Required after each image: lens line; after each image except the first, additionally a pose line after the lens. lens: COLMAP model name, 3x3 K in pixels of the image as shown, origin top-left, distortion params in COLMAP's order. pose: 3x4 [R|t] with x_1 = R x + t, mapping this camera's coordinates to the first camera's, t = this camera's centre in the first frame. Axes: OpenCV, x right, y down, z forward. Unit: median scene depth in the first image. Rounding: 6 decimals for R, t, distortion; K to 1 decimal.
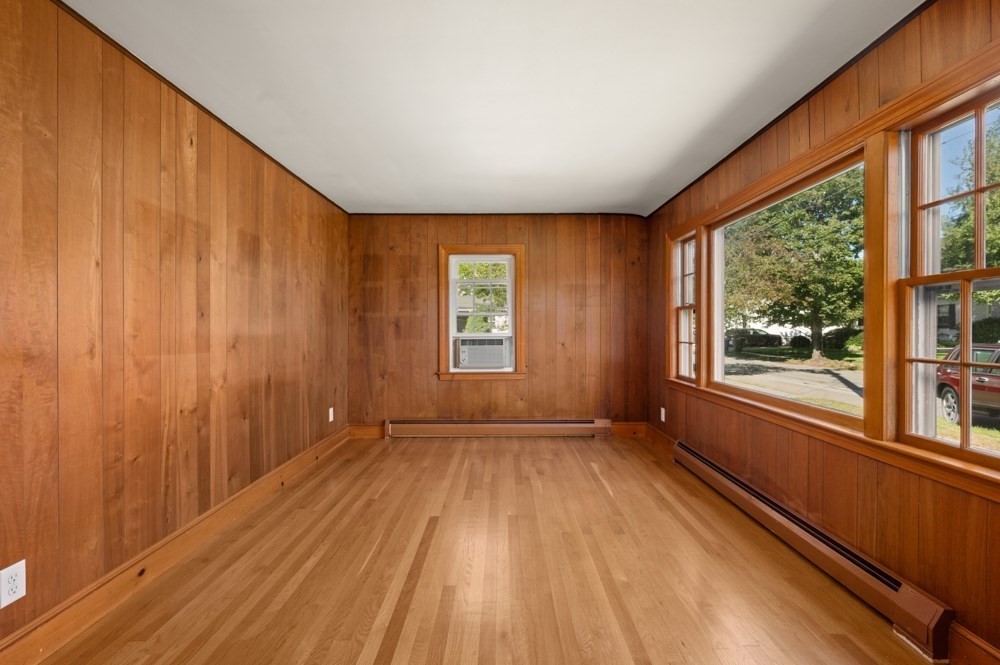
lens RADIAL K [[451.4, 0, 494.1], [0, 451.4, 322.2], [0, 0, 1]] dist [-0.000709, -0.000191]
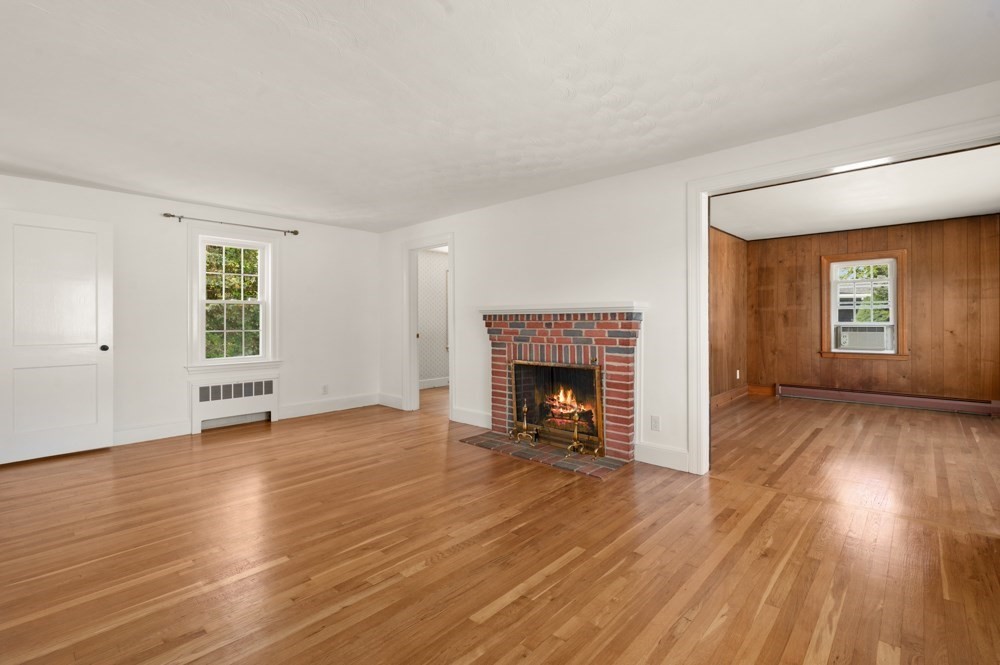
lens RADIAL K [[467.0, 0, 497.9], [0, 467.0, 321.9], [0, 0, 1]] dist [0.000509, 0.000194]
pose [[0.750934, 0.000645, -0.660377, 0.071477], [0.012653, 0.999802, 0.015364, -0.009778], [0.660256, -0.019893, 0.750777, -0.671647]]
